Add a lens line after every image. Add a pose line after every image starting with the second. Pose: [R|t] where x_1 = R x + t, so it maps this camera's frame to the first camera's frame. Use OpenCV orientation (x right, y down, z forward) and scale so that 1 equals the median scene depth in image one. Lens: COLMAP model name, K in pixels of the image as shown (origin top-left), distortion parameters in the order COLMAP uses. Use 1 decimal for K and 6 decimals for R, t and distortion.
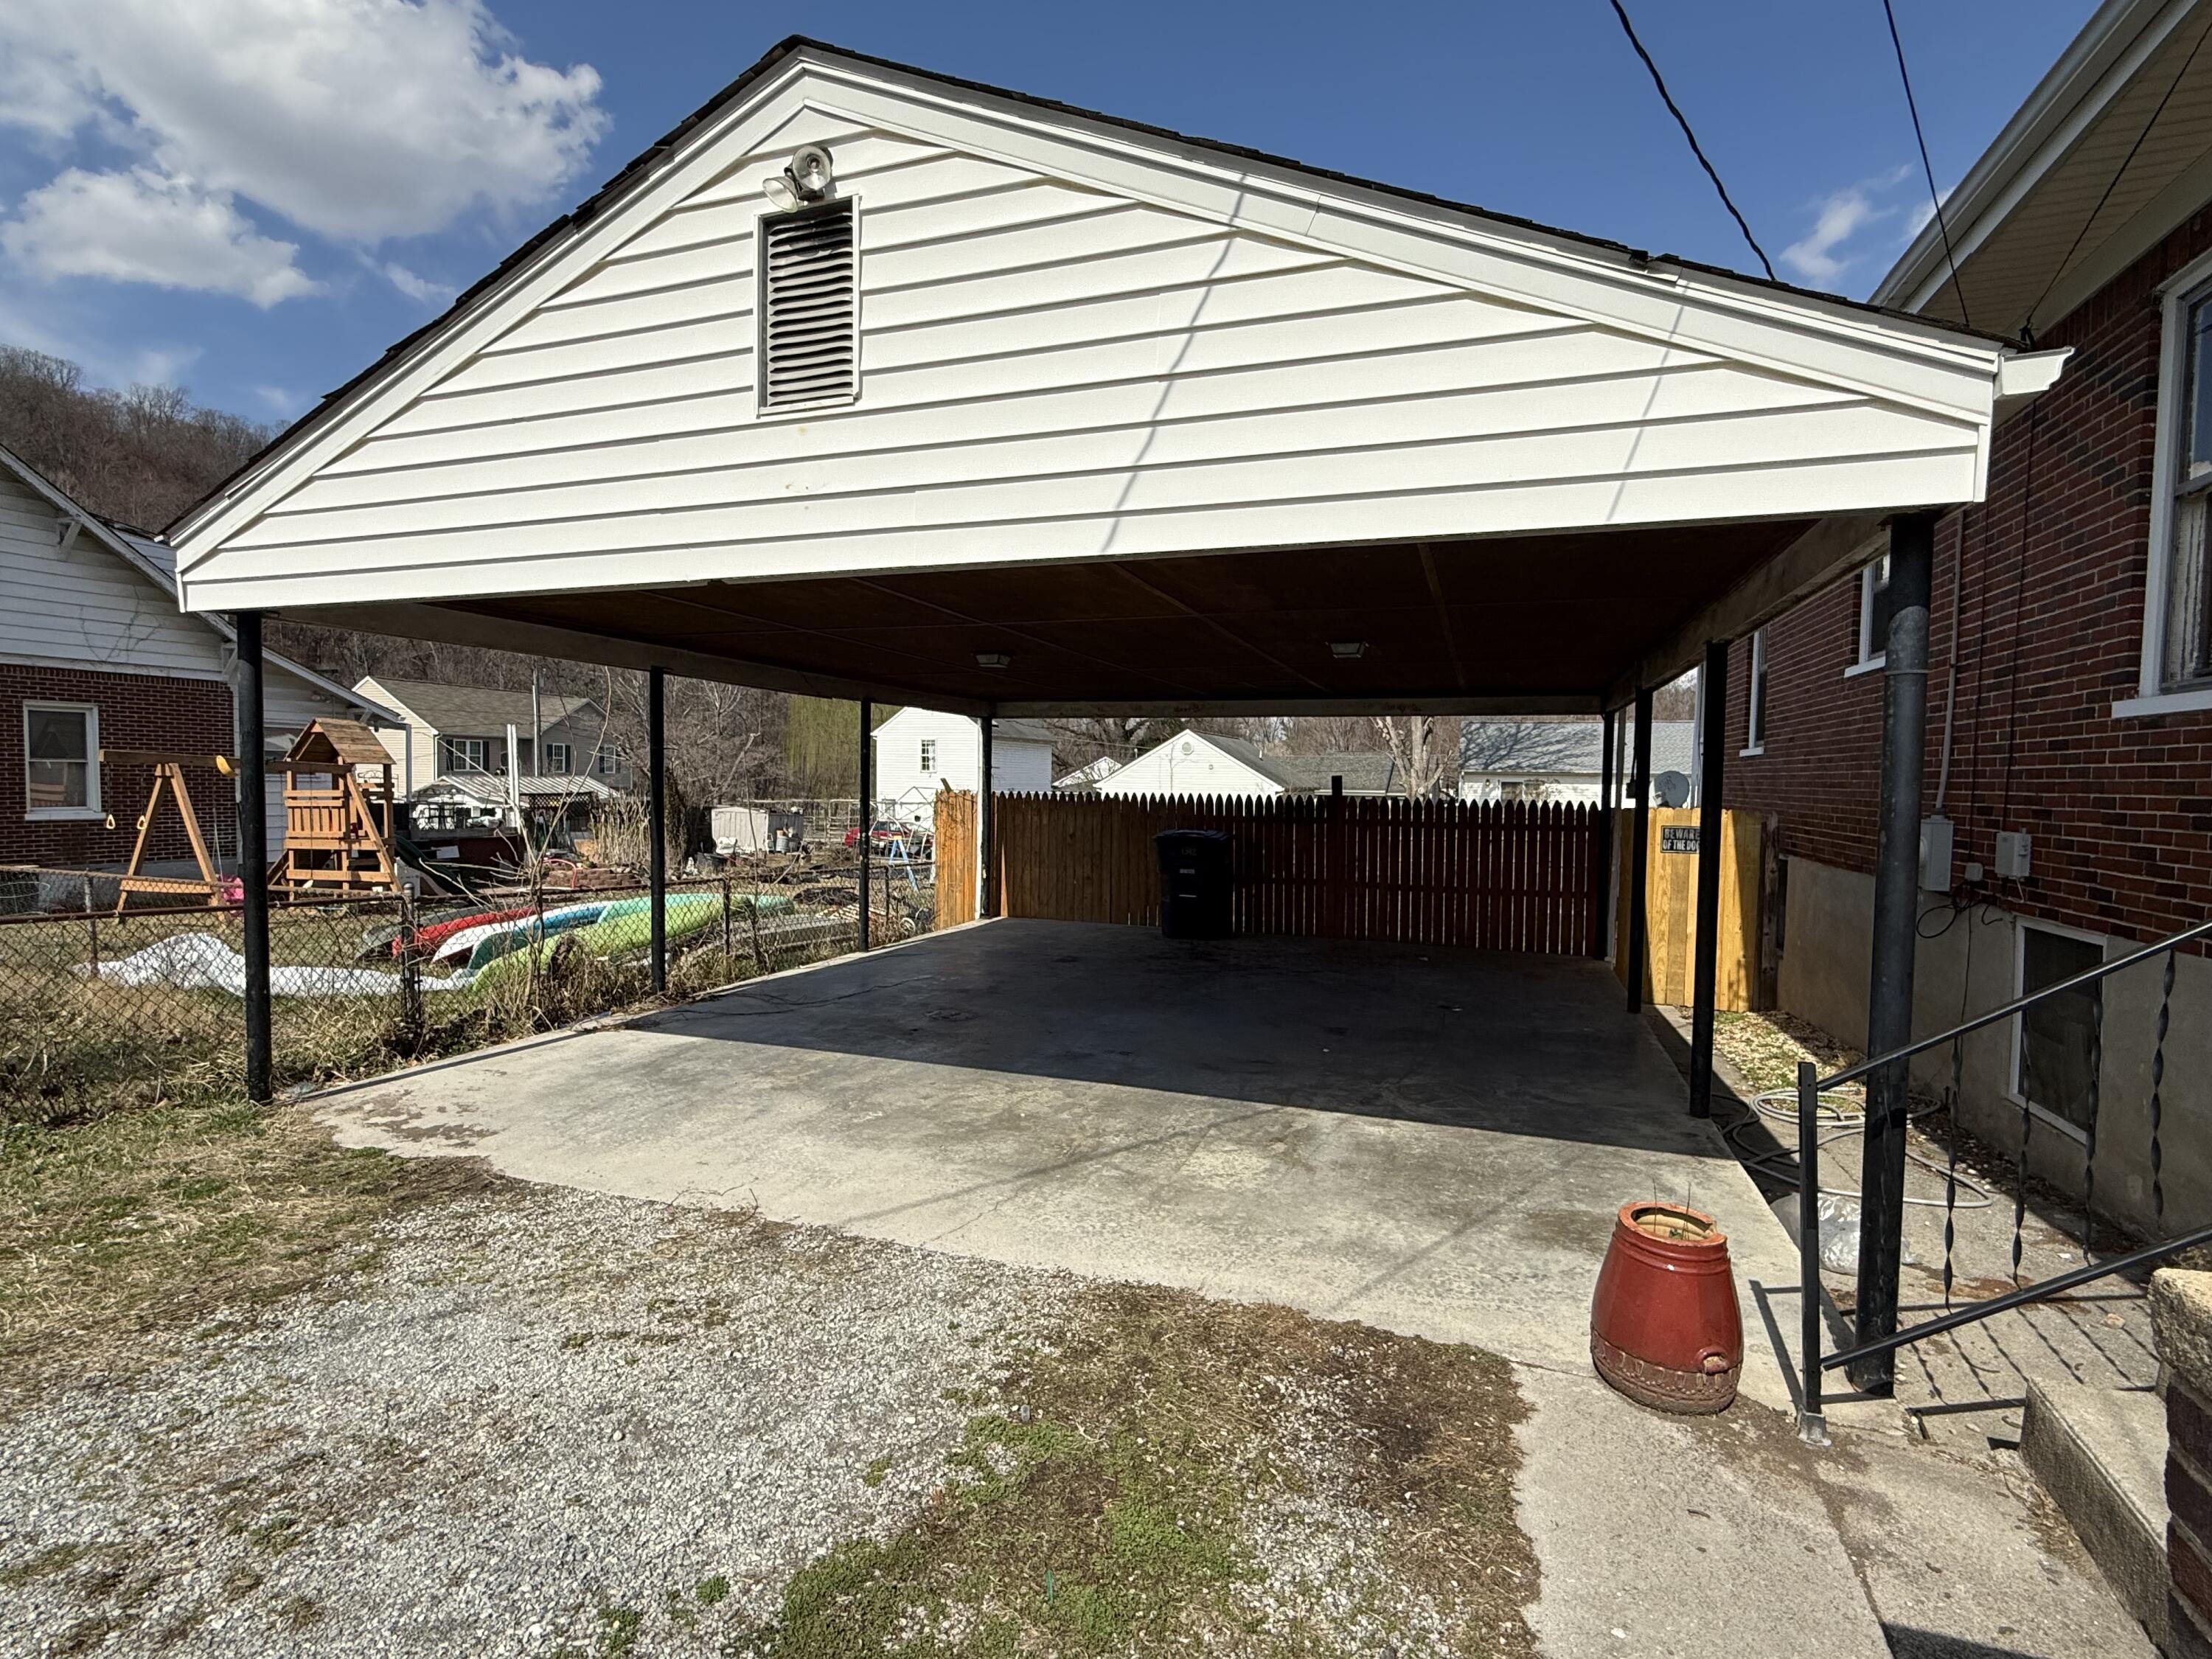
lens RADIAL K [[1062.9, 0, 1107.2], [0, 1062.9, 819.5], [0, 0, 1]] dist [0.002016, 0.000518]
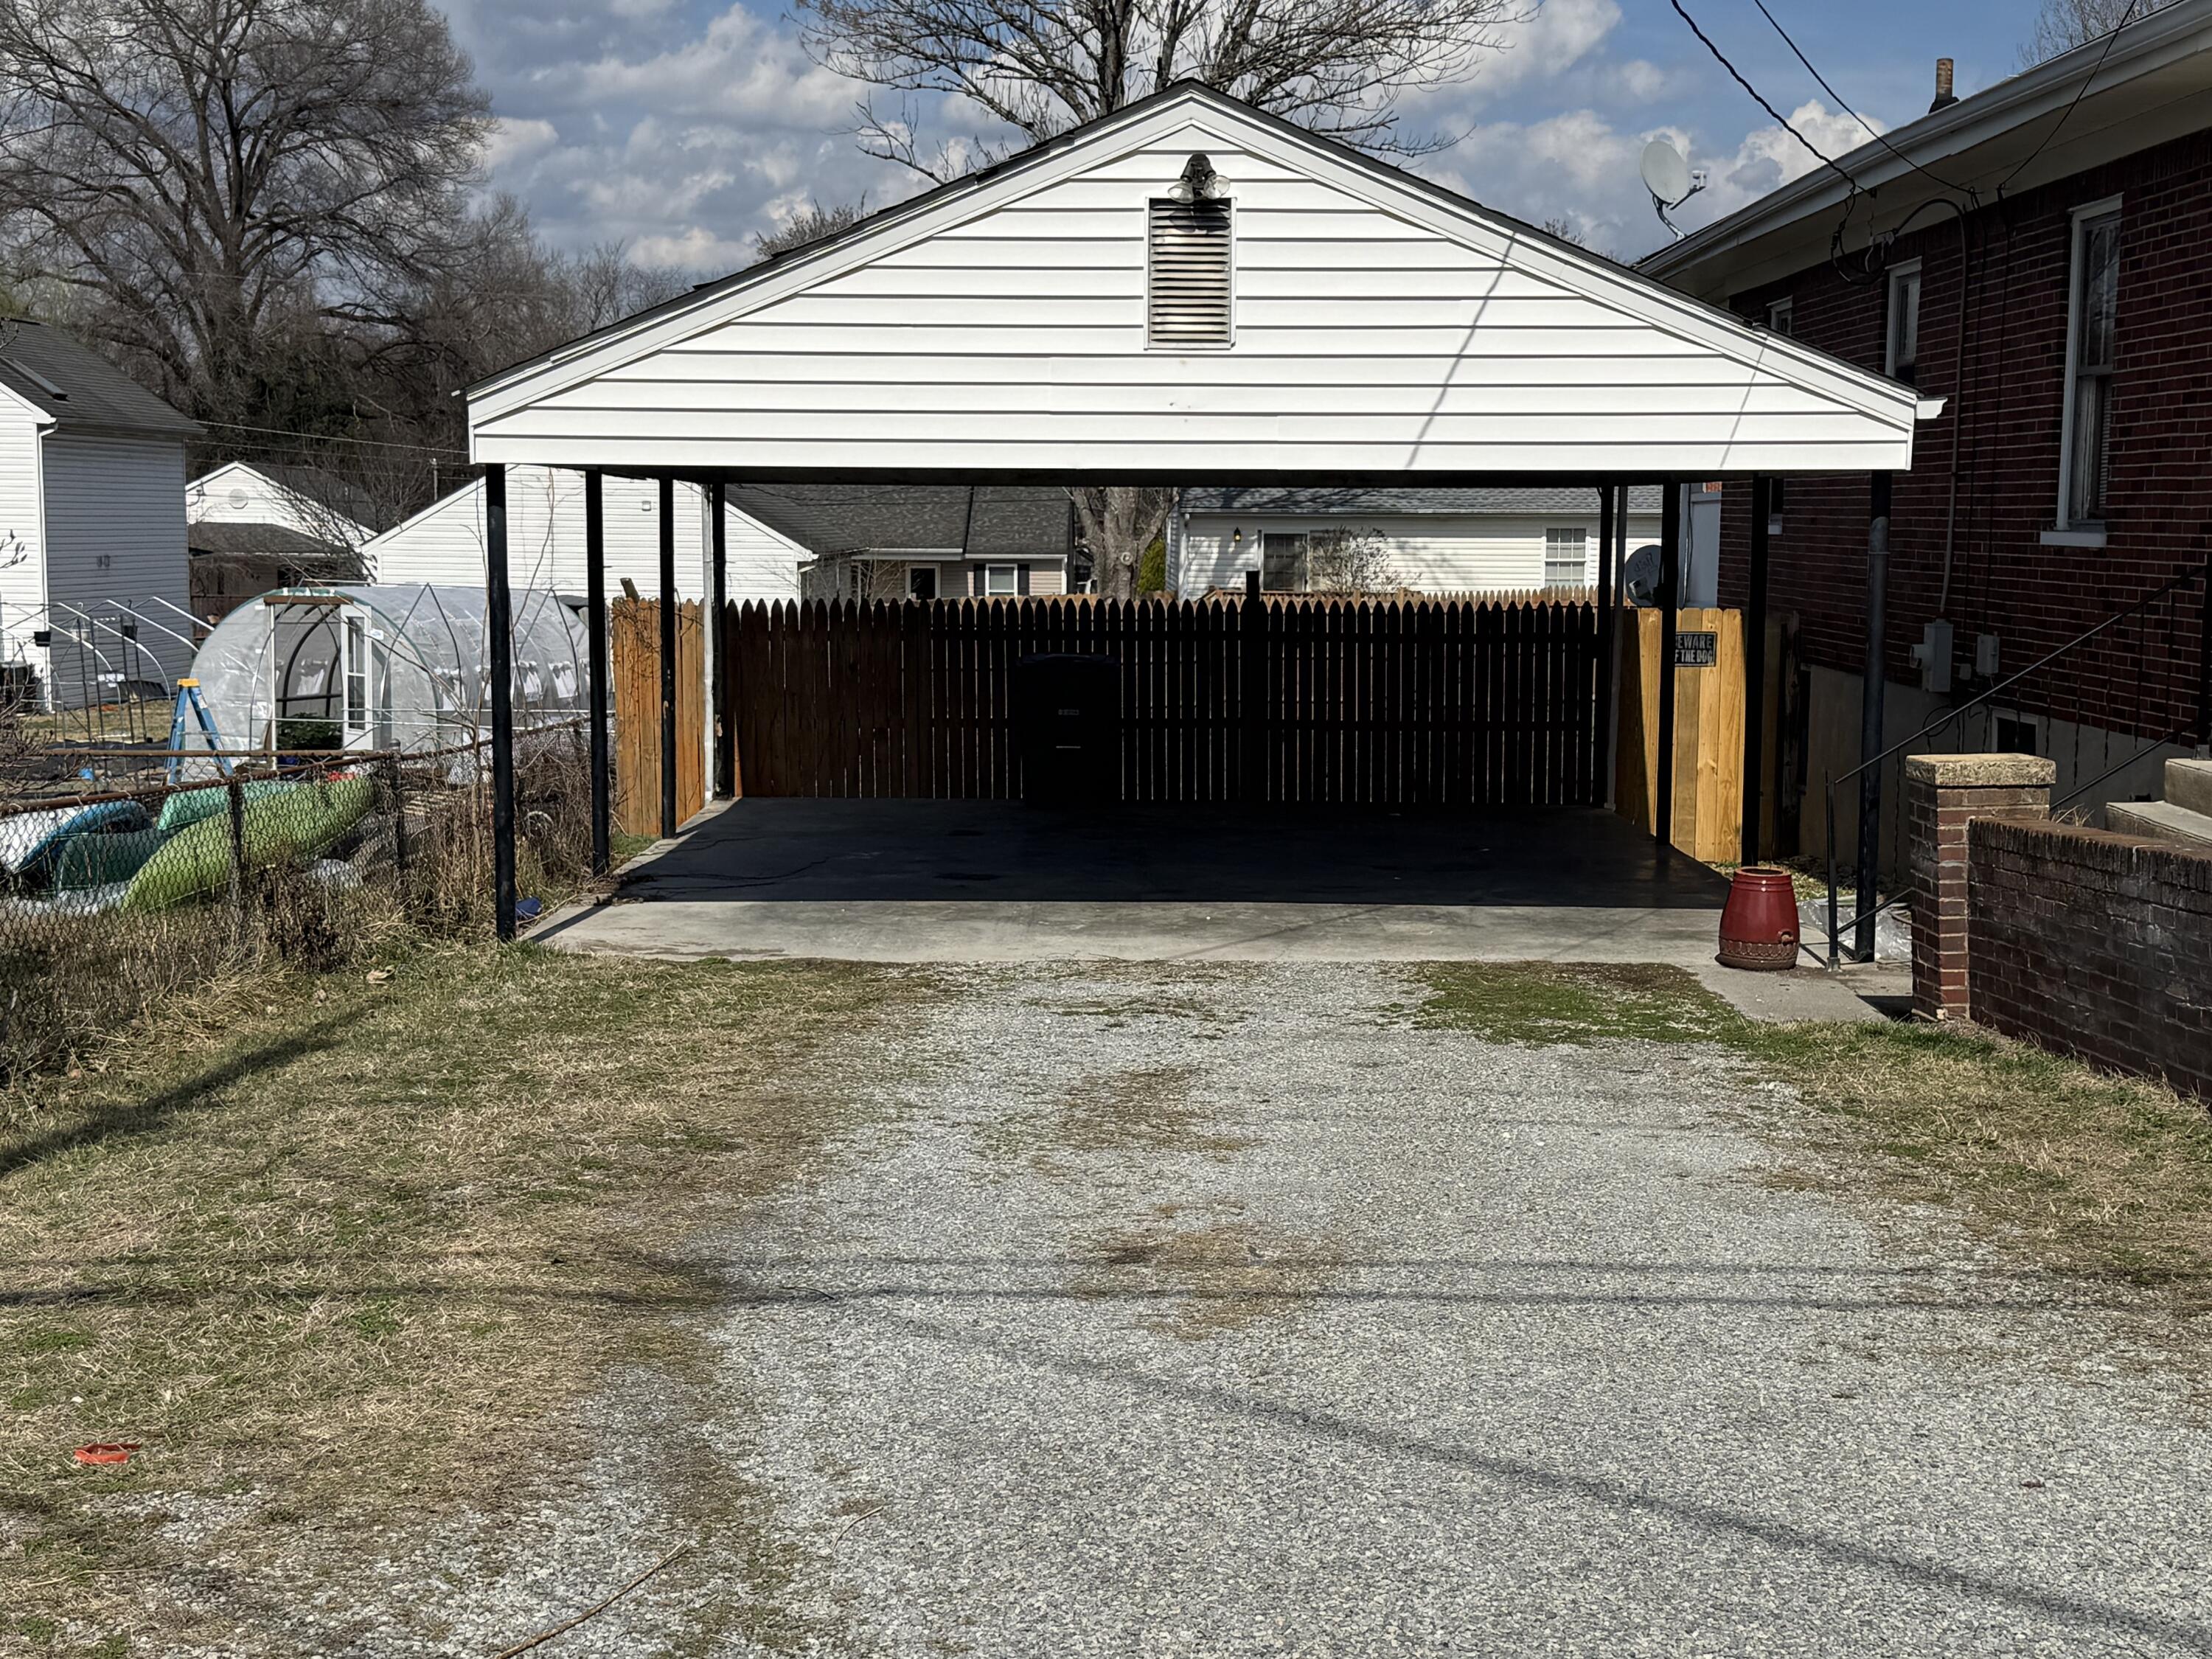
lens RADIAL K [[2925.8, 0, 1108.4], [0, 2925.8, 838.7], [0, 0, 1]] dist [0.175665, -0.310174]
pose [[0.941890, -0.045864, 0.332775, -0.958813], [0.020822, 0.996702, 0.078432, -0.034109], [-0.335275, -0.066945, 0.939739, -1.462598]]
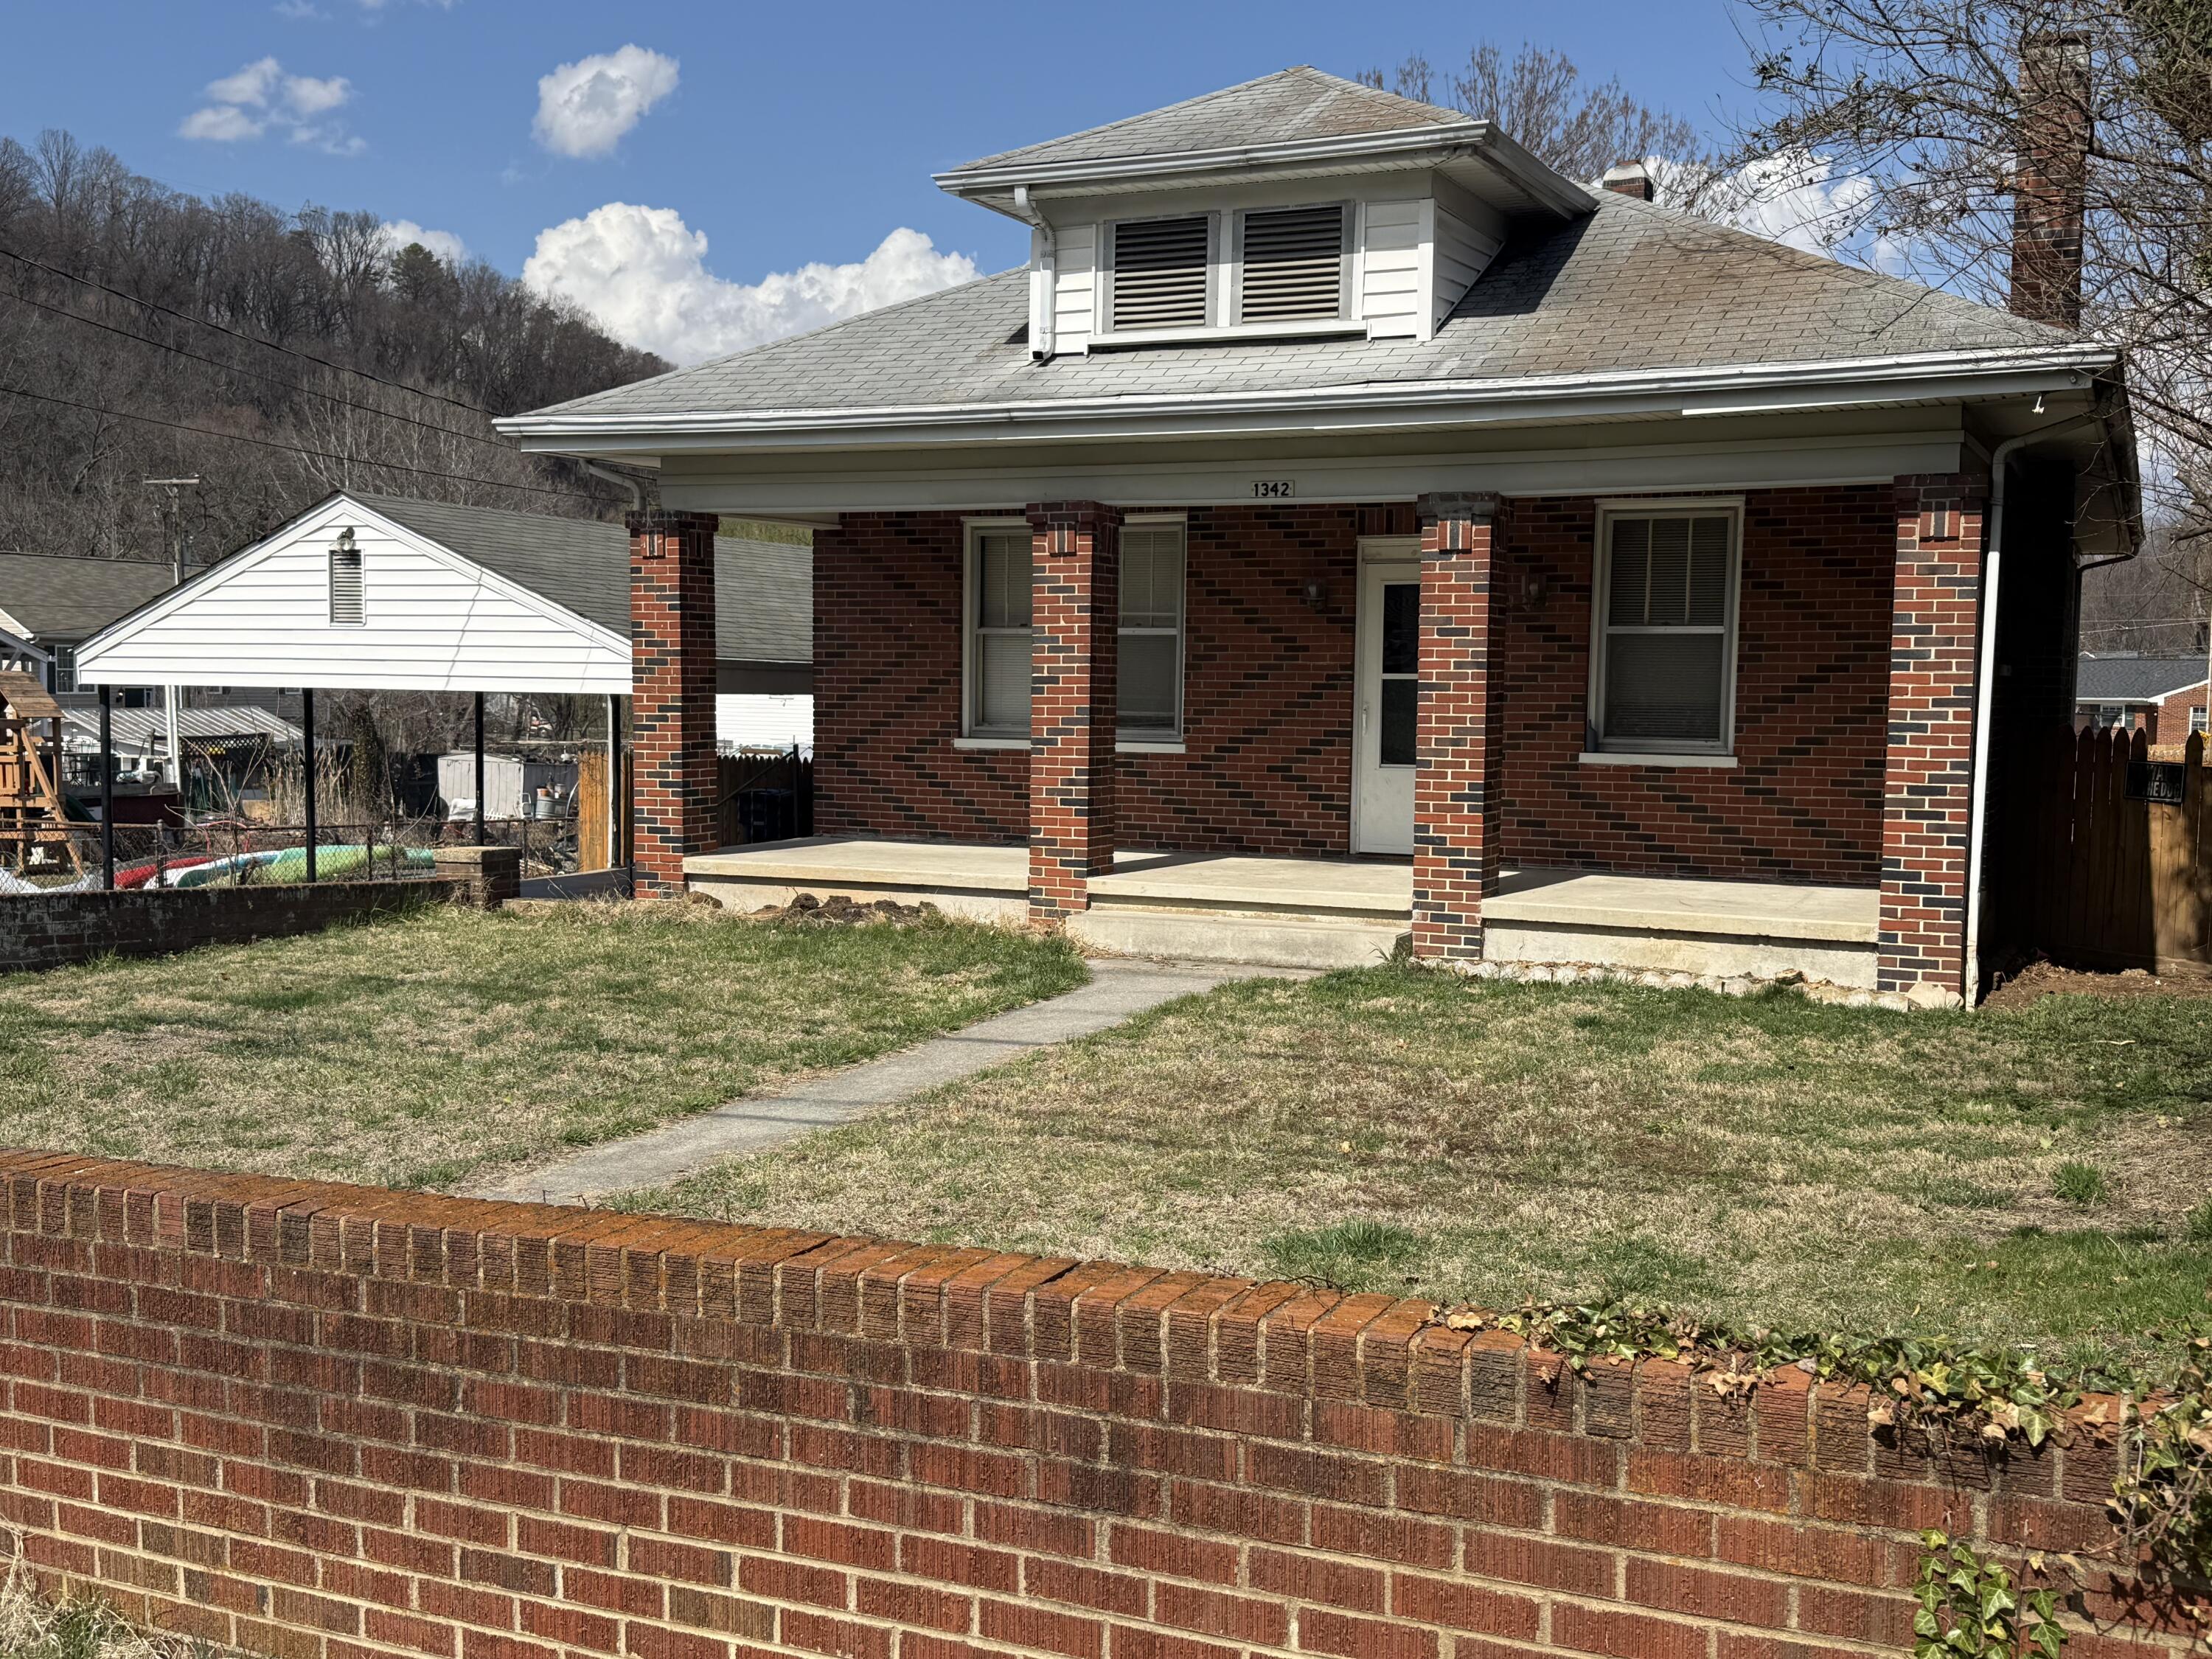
lens RADIAL K [[2193.2, 0, 1110.2], [0, 2193.2, 843.1], [0, 0, 1]] dist [0.148680, -0.273432]
pose [[0.996129, 0.003944, -0.087817, 1.194394], [-0.000927, 0.999409, 0.034363, -0.024581], [0.087901, -0.034148, 0.995544, -2.485440]]
